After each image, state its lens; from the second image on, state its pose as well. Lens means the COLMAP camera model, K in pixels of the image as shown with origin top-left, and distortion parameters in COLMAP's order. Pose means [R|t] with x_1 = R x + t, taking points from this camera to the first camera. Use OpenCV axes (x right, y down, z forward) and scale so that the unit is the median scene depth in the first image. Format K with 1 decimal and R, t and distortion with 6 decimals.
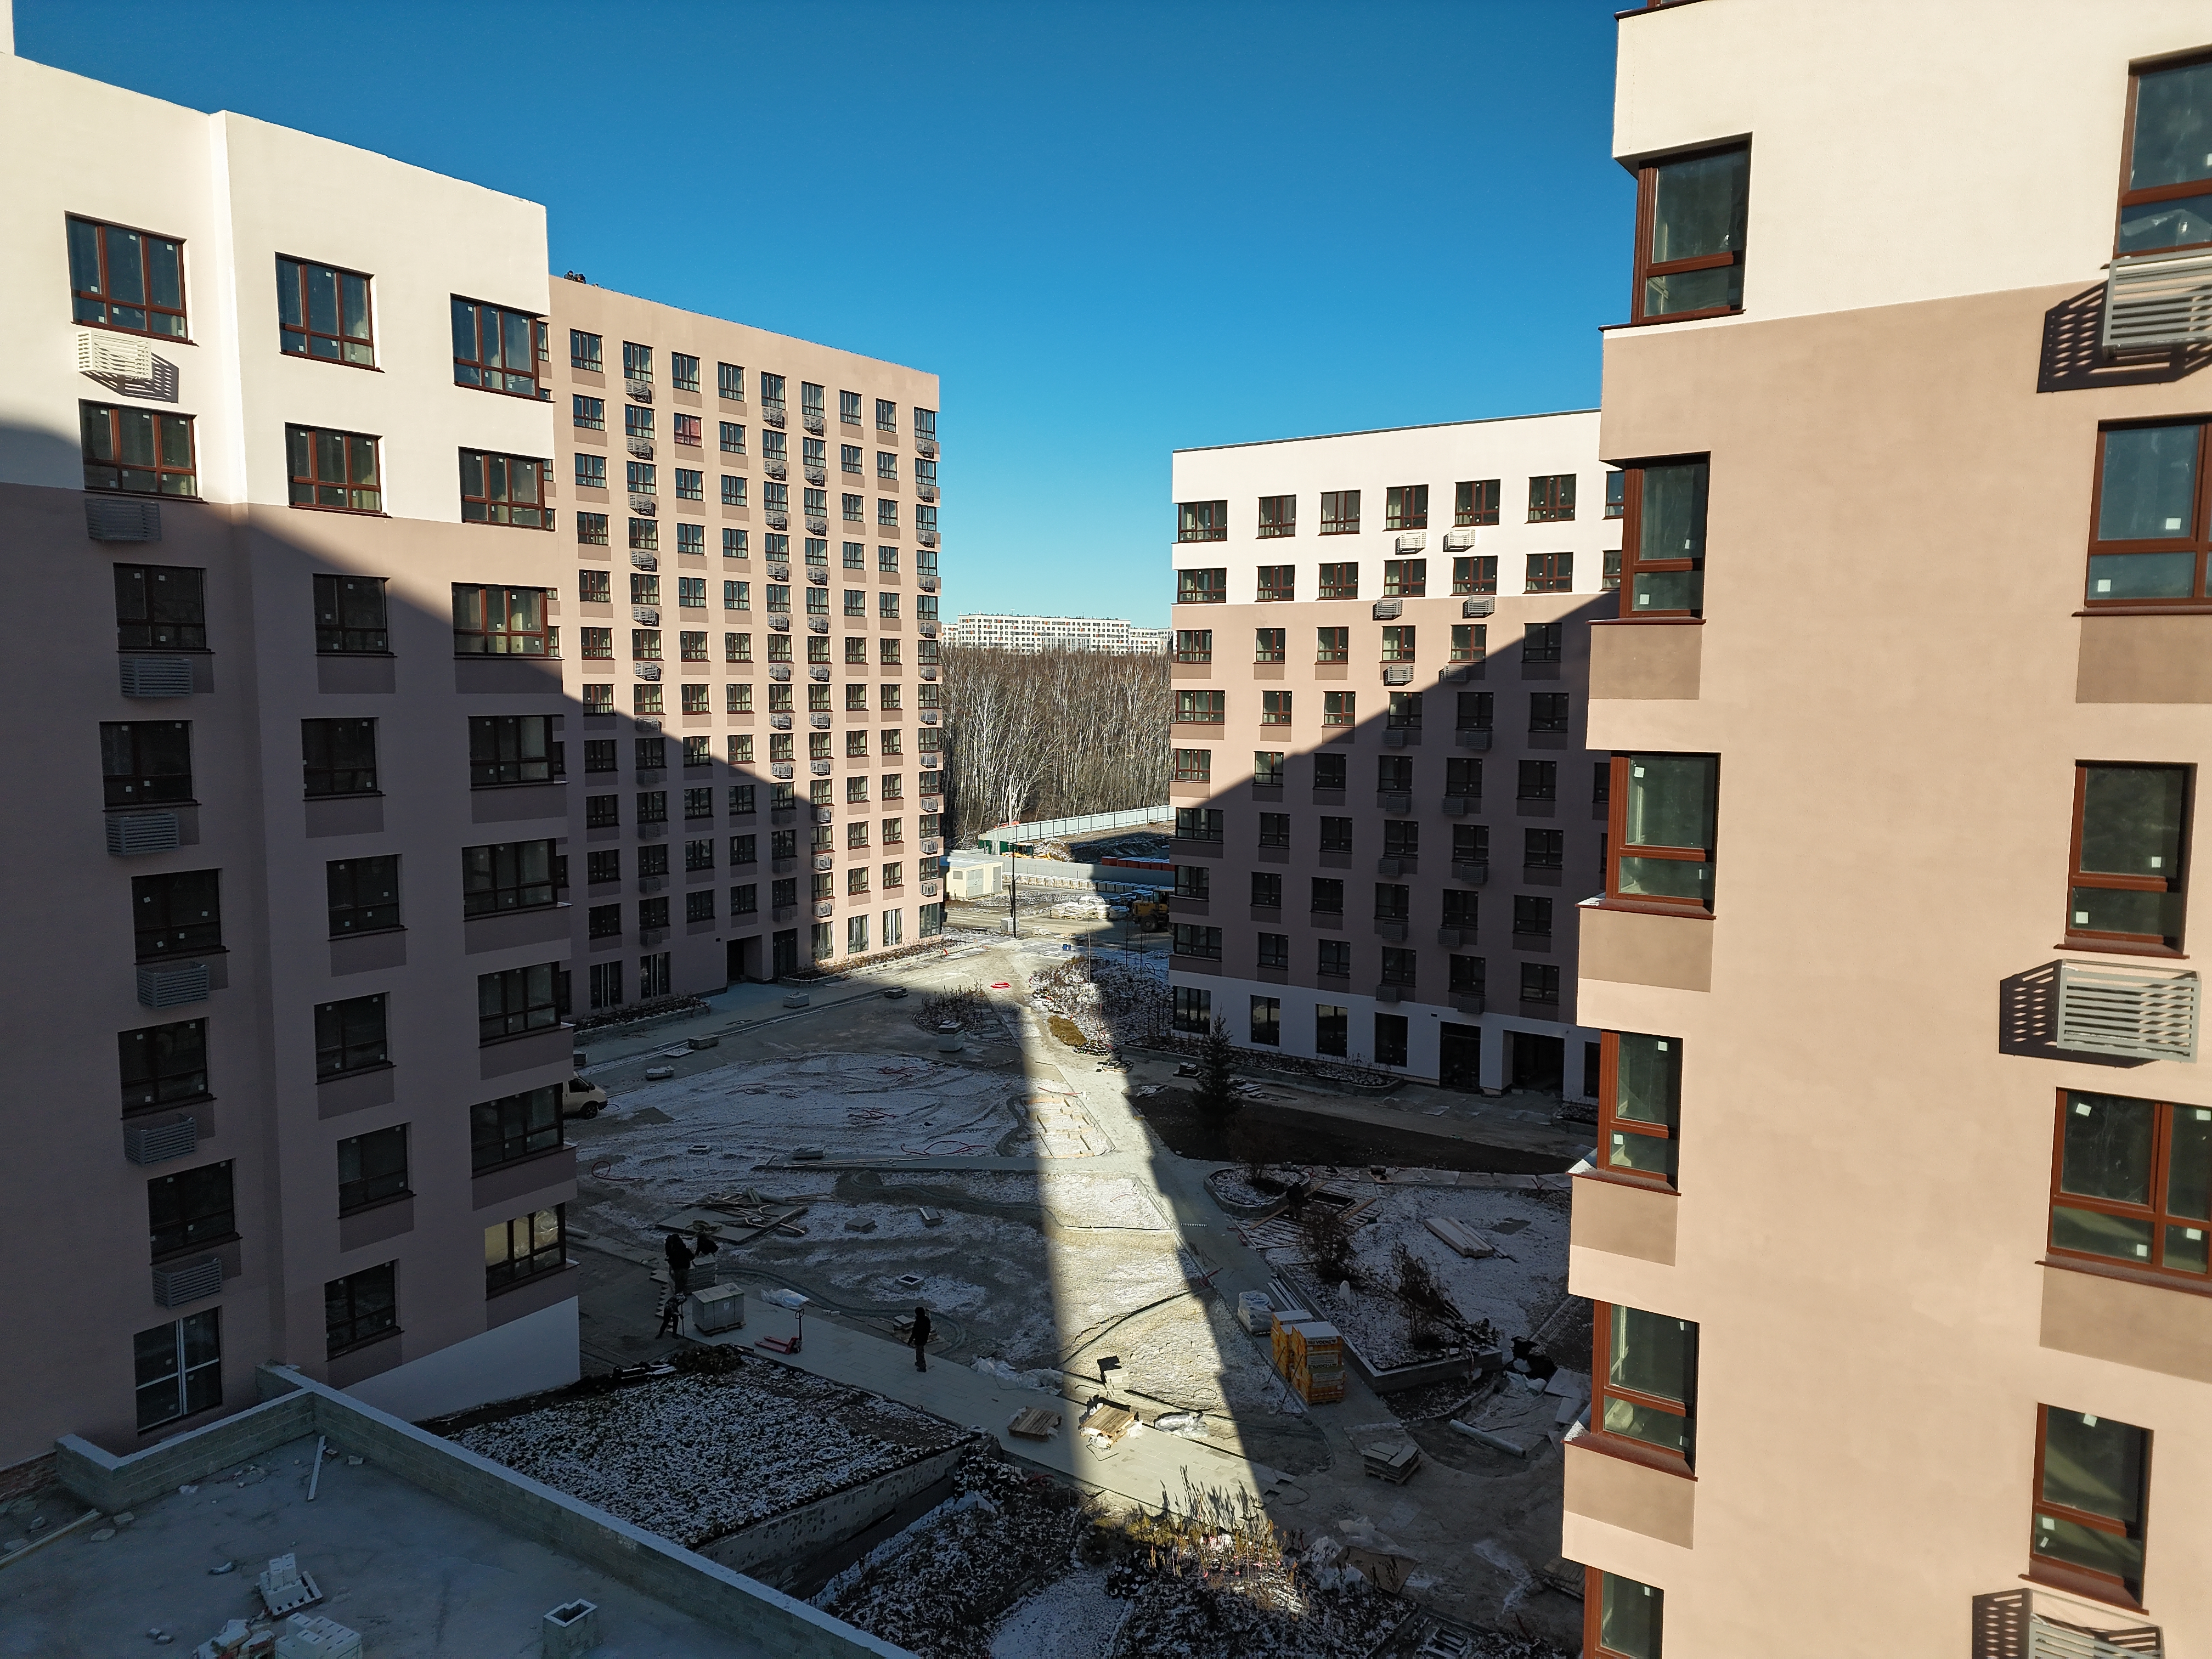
lens RADIAL K [[1556.5, 0, 1129.1], [0, 1556.5, 823.3], [0, 0, 1]] dist [0.068453, -0.054410]
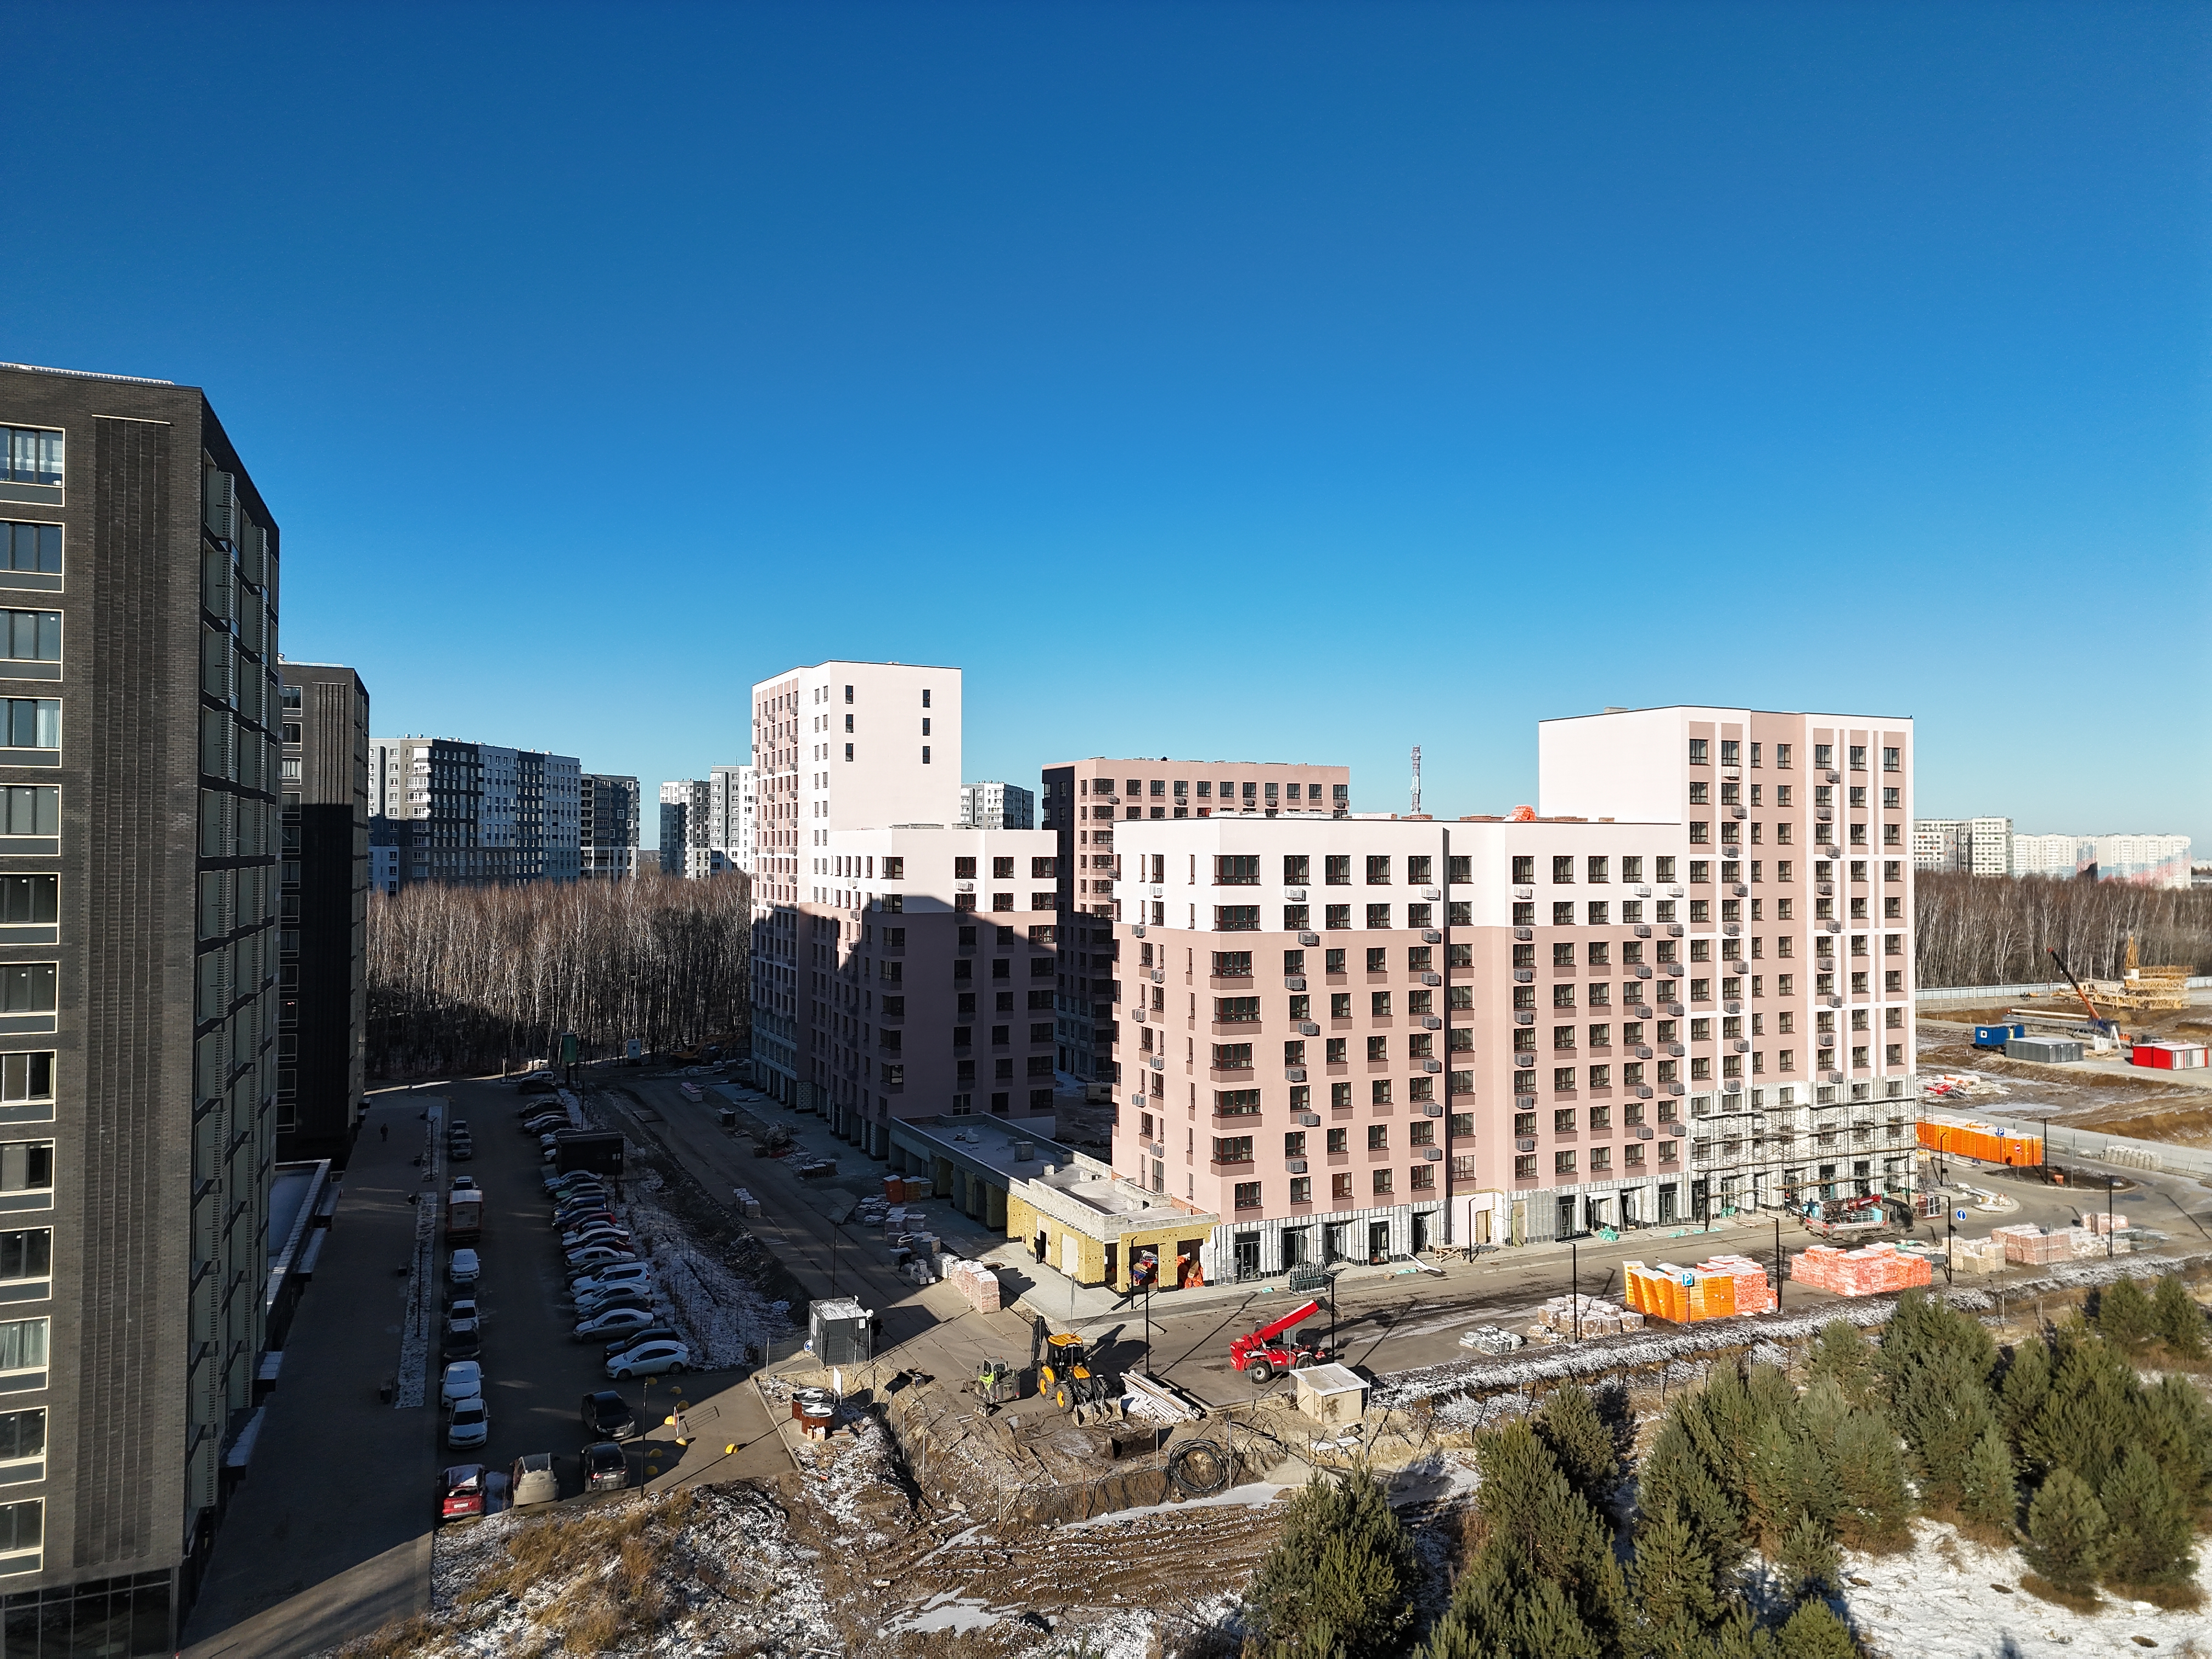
lens RADIAL K [[1556.5, 0, 1104.4], [0, 1556.5, 816.2], [0, 0, 1]] dist [0.068453, -0.054410]
pose [[0.859106, -0.010282, -0.511695, 1.884199], [-0.051348, 0.993022, -0.106164, -0.017070], [0.509216, 0.117480, 0.852583, -2.479754]]
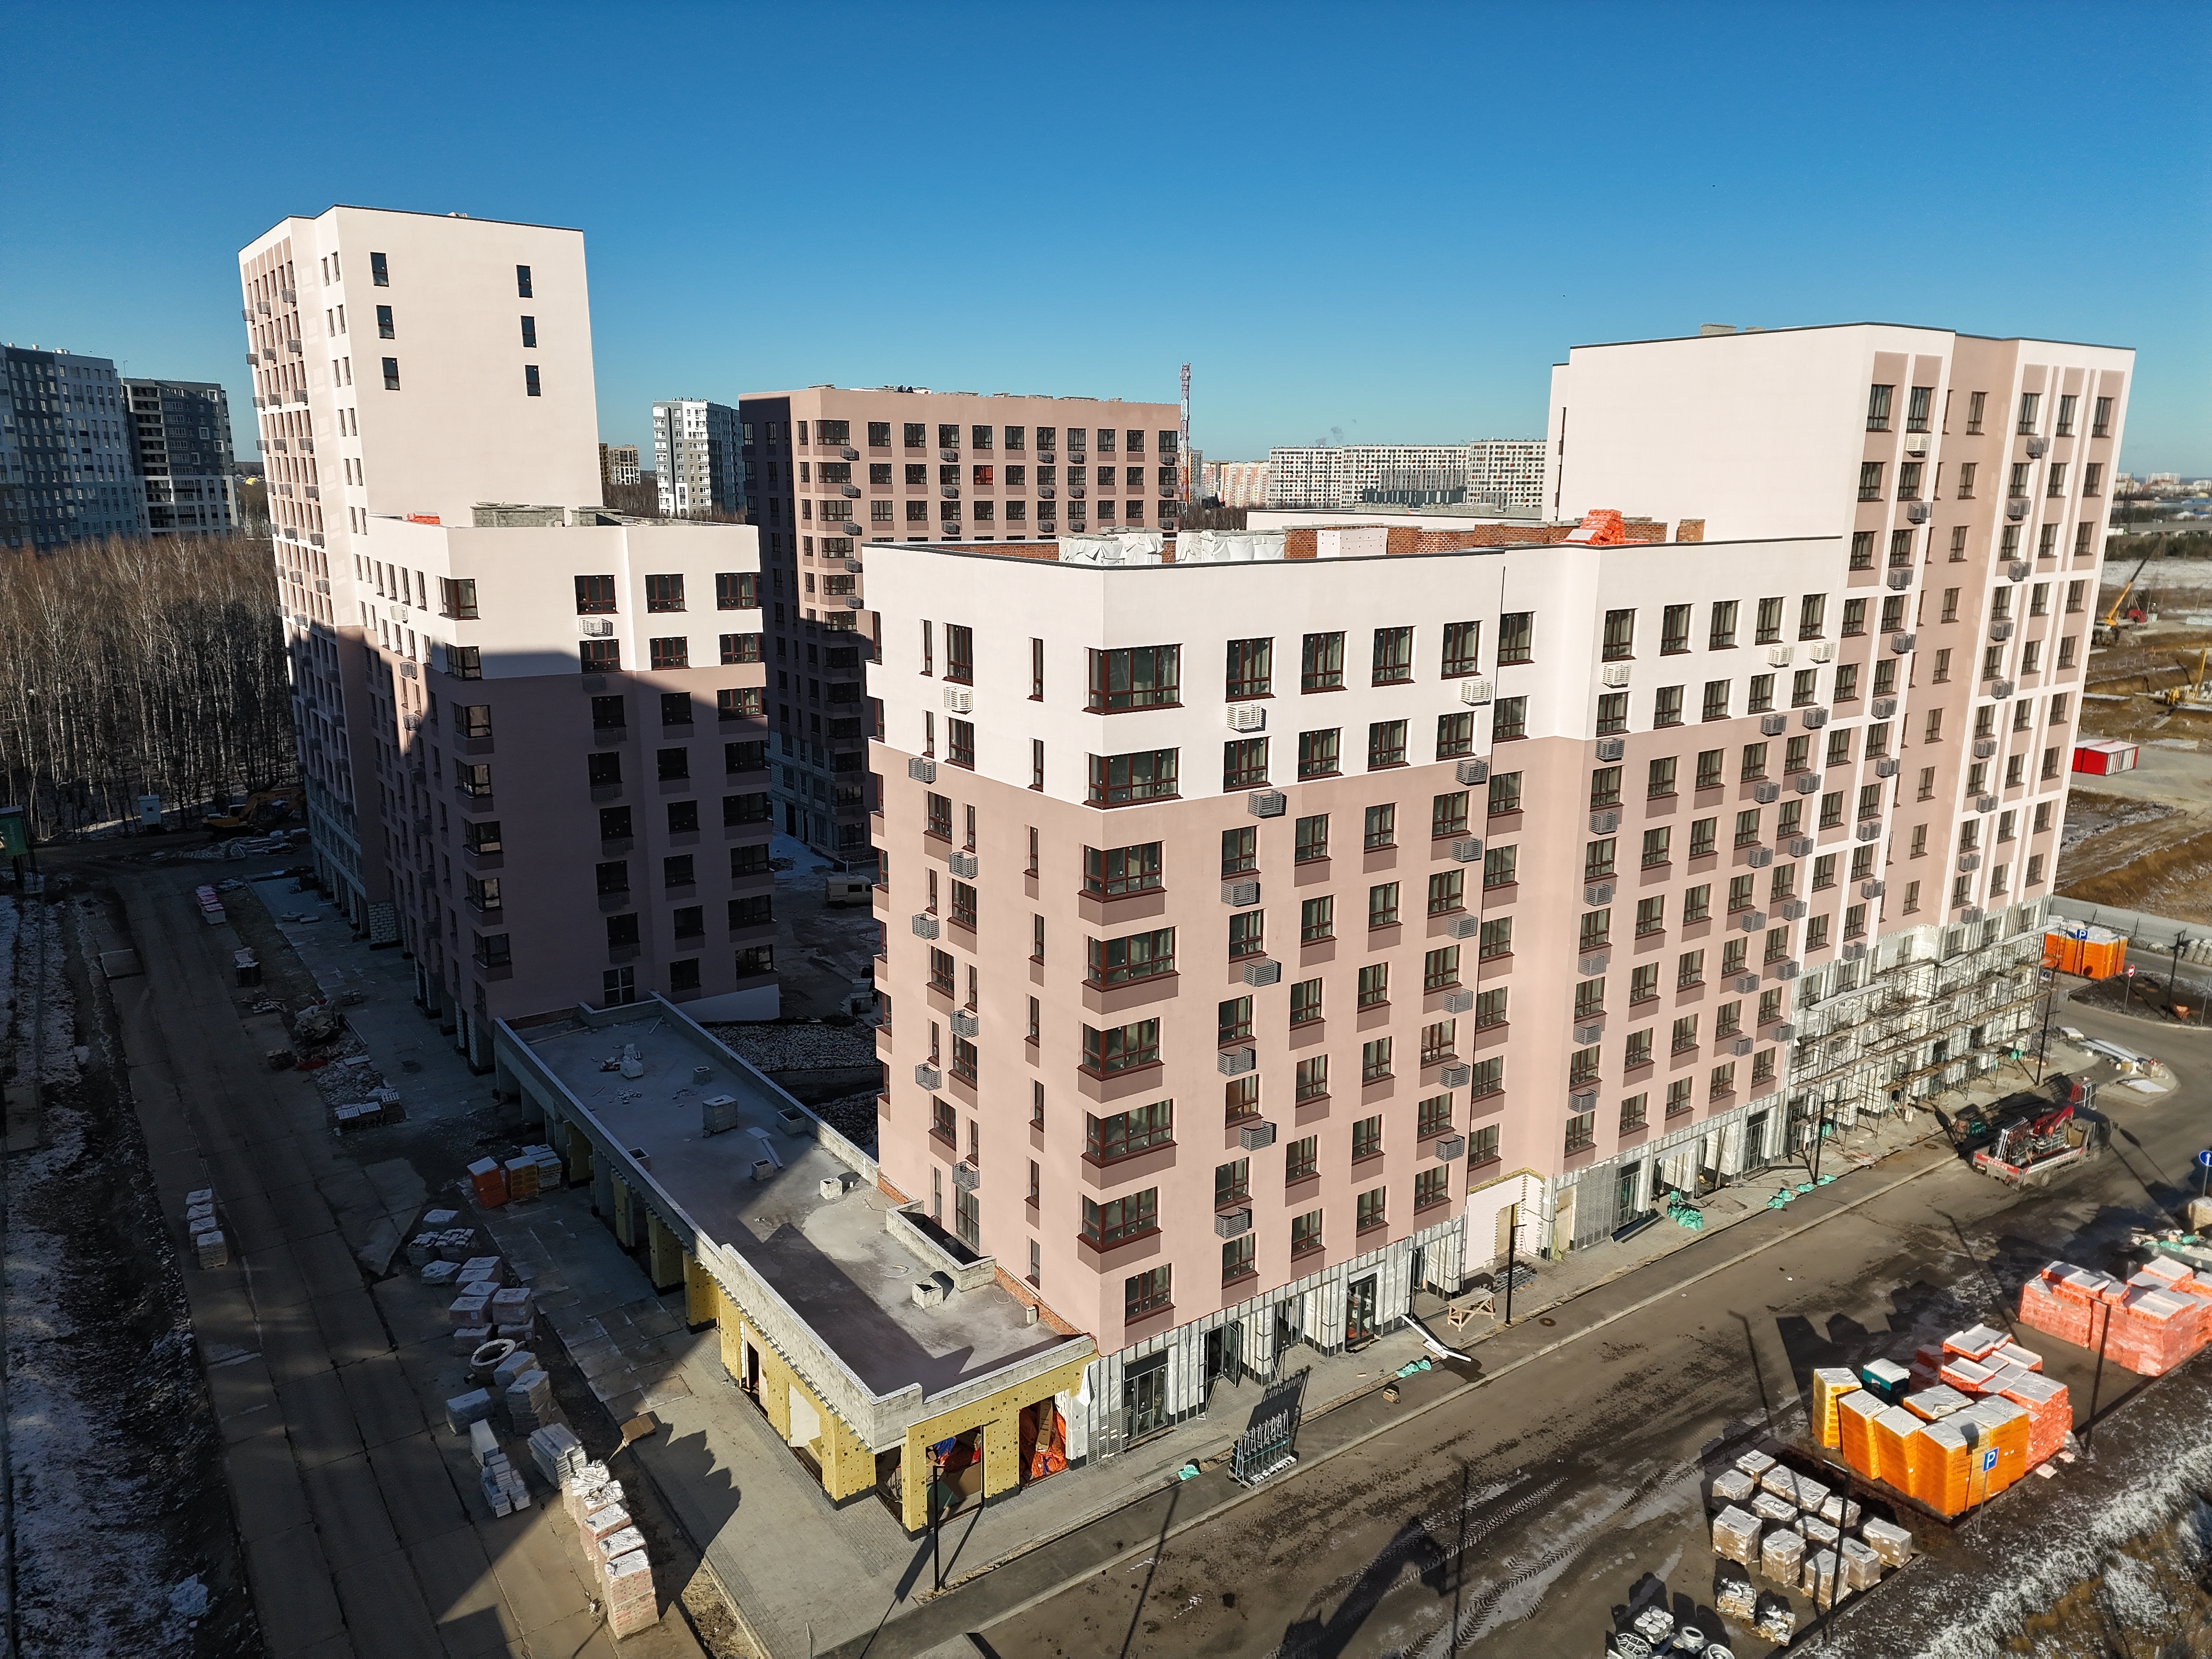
lens RADIAL K [[1556.5, 0, 1120.0], [0, 1556.5, 838.5], [0, 0, 1]] dist [0.068453, -0.054410]
pose [[0.935604, 0.086129, -0.342383, 1.047432], [-0.040197, 0.989467, 0.139064, -0.299879], [0.350754, -0.116346, 0.929212, -1.109714]]
